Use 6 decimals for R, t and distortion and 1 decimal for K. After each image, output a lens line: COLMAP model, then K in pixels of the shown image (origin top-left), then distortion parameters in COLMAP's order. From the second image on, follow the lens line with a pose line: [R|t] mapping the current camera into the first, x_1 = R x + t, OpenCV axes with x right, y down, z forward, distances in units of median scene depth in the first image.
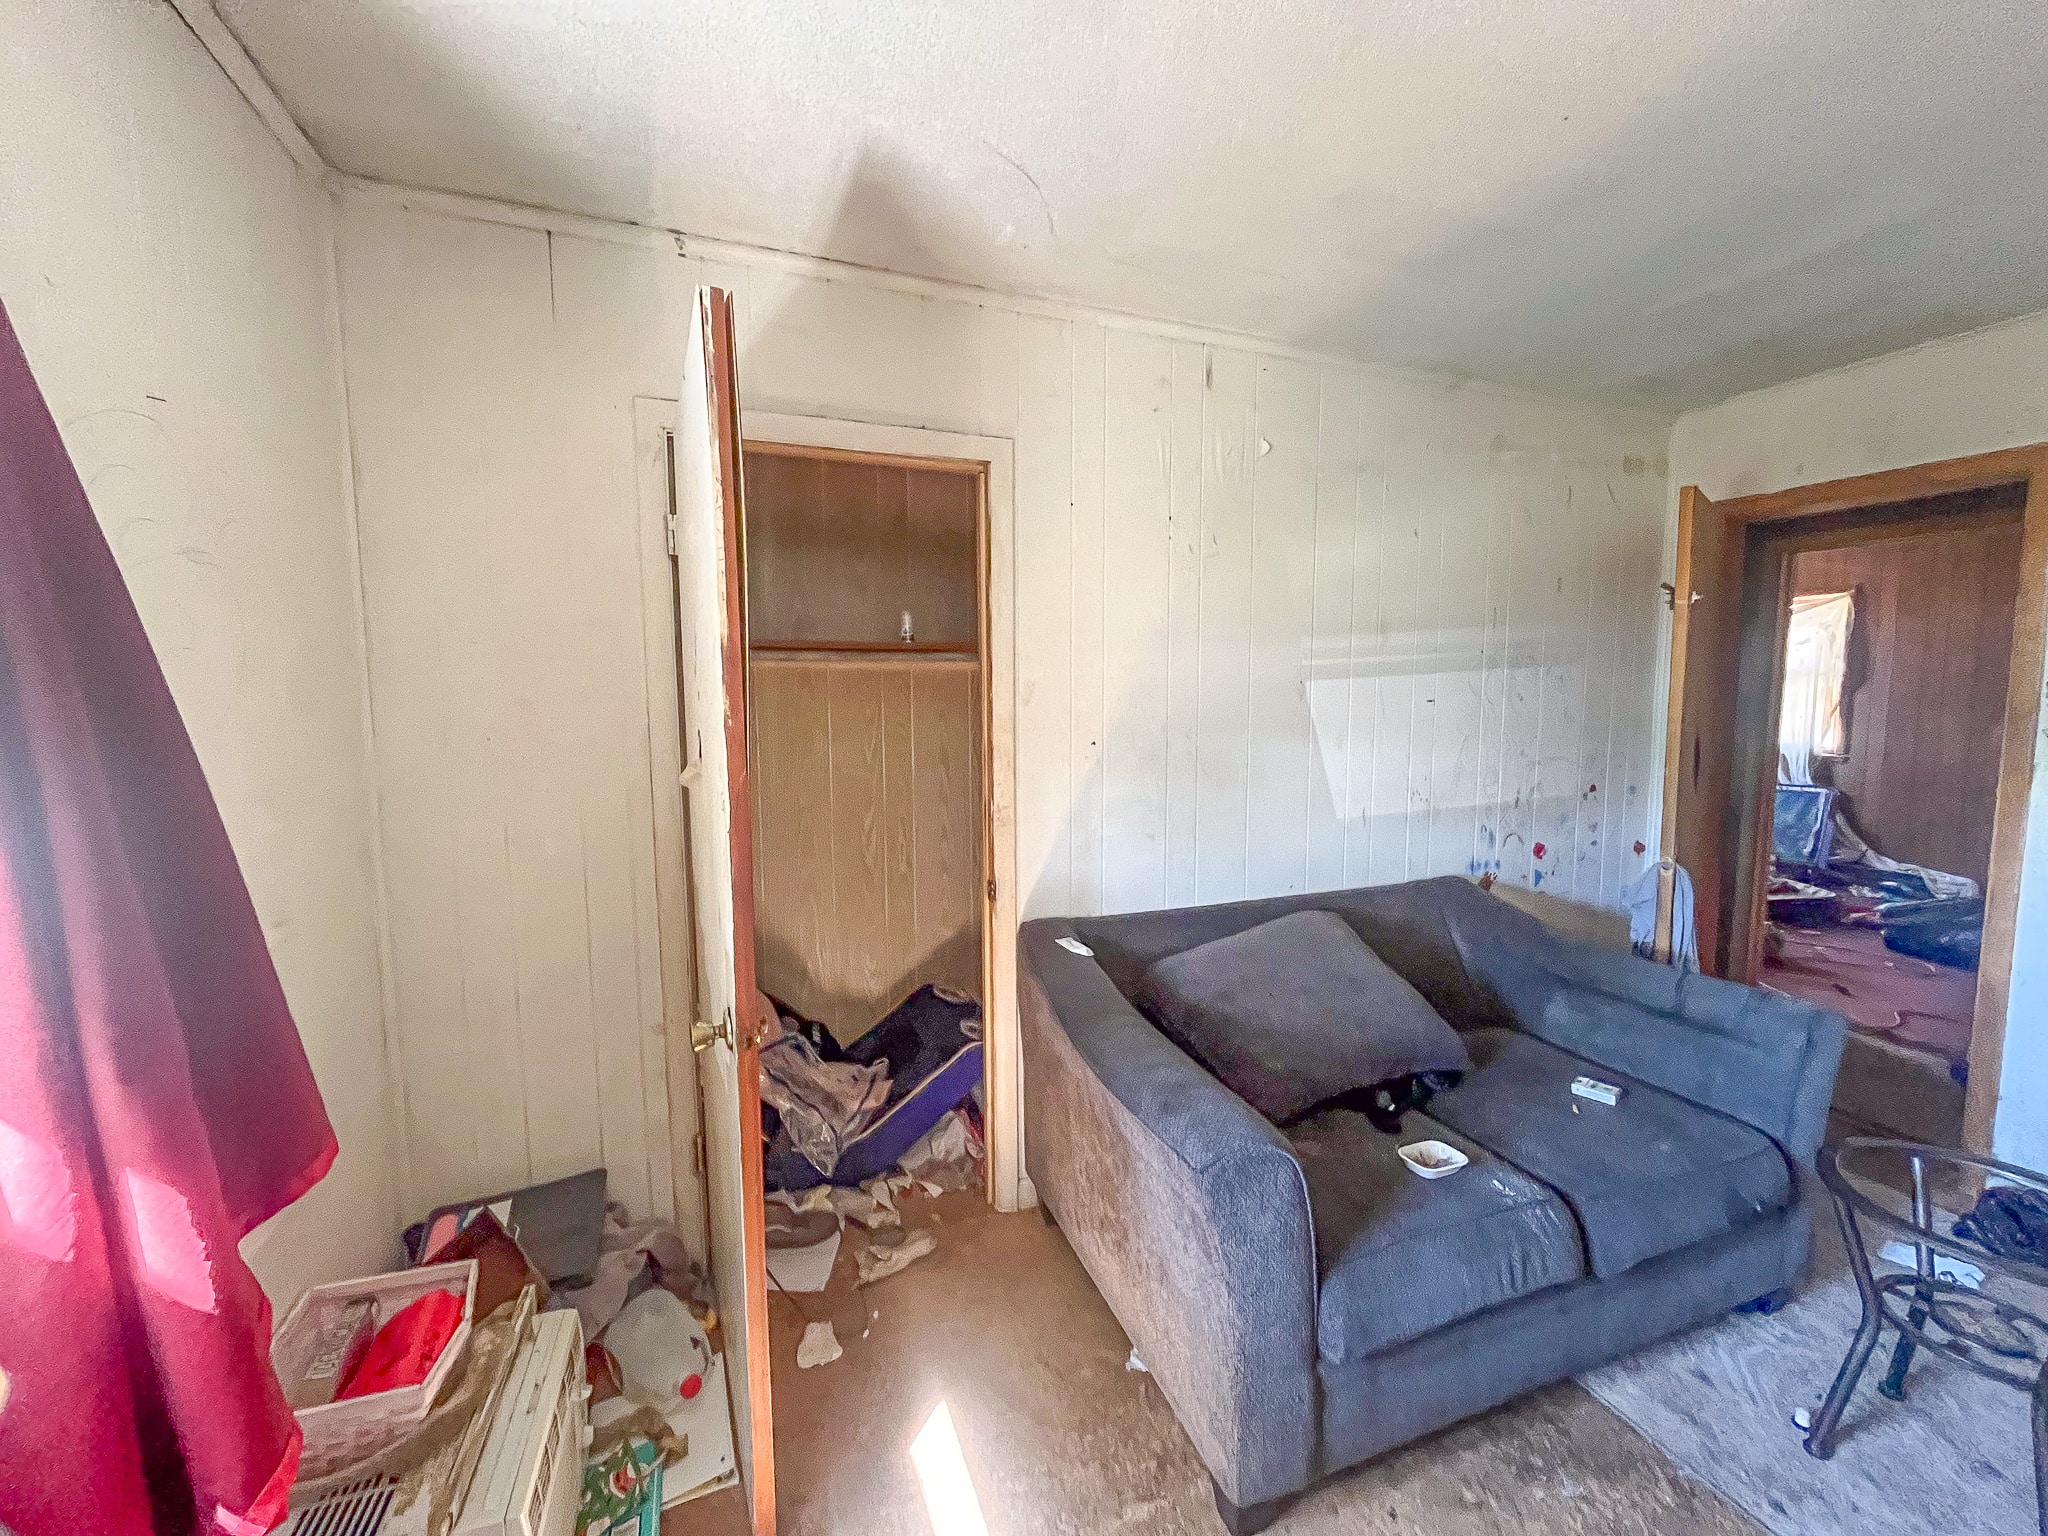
lens RADIAL K [[822.8, 0, 1013.2], [0, 822.8, 773.2], [0, 0, 1]] dist [-0.003980, -0.000258]
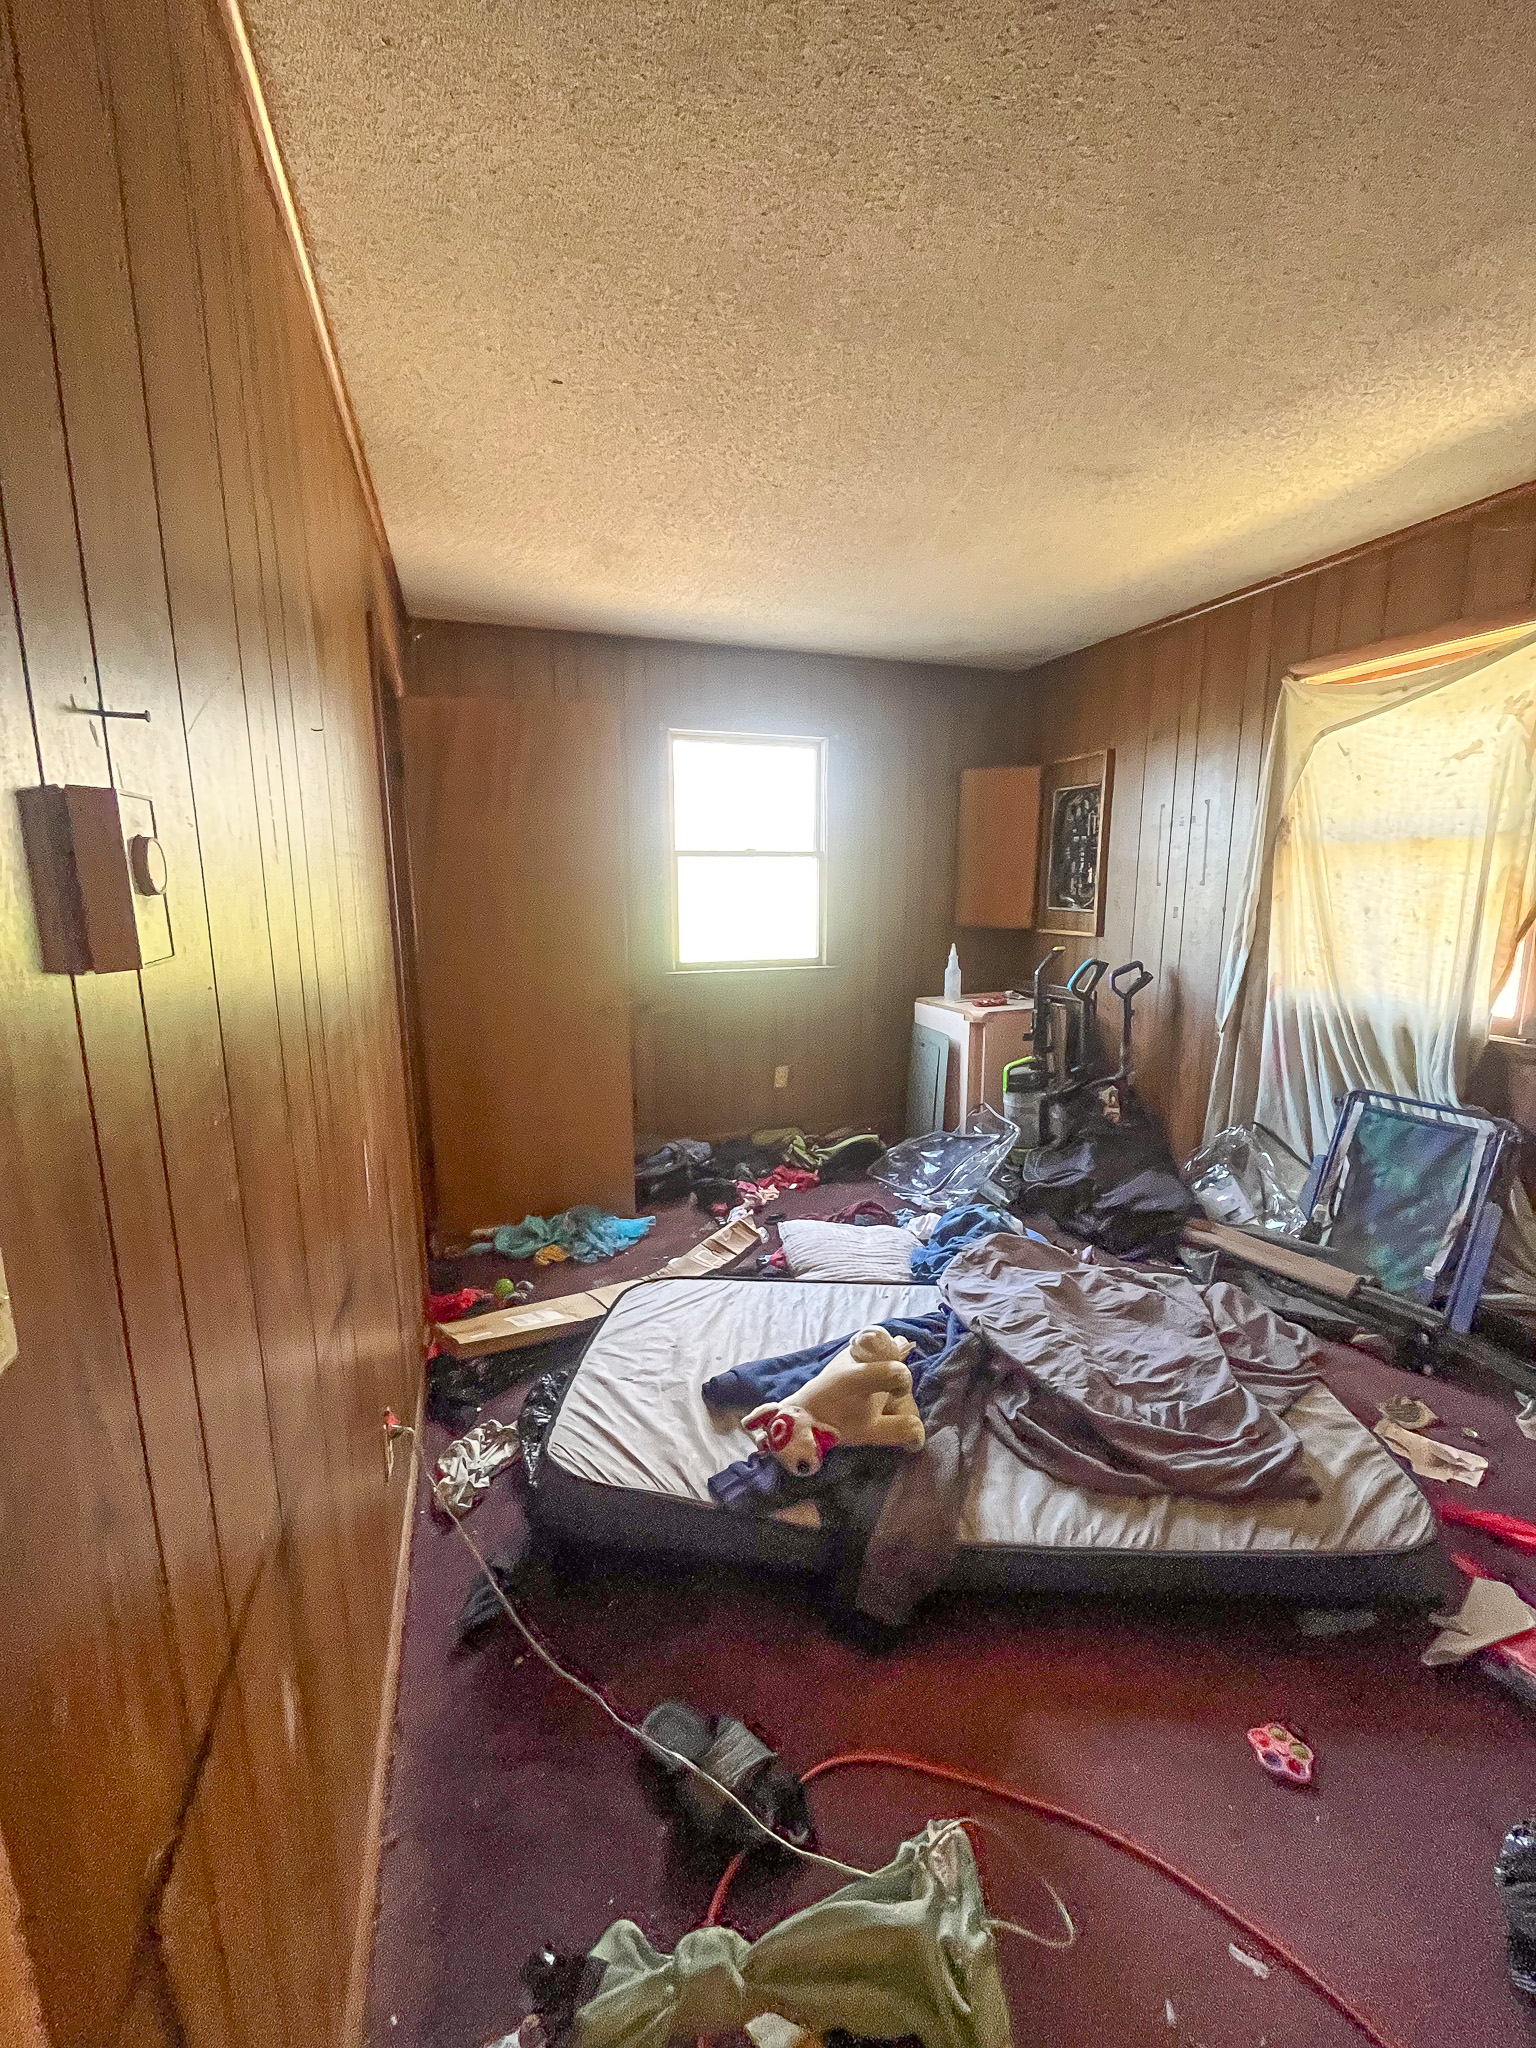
lens RADIAL K [[822.8, 0, 770.3], [0, 822.8, 1019.7], [0, 0, 1]] dist [-0.003980, -0.000258]
pose [[0.999372, 0.008067, -0.034492, 0.691795], [-0.005623, 0.997506, 0.070360, -0.060012], [0.034974, -0.070122, 0.996925, 0.626448]]
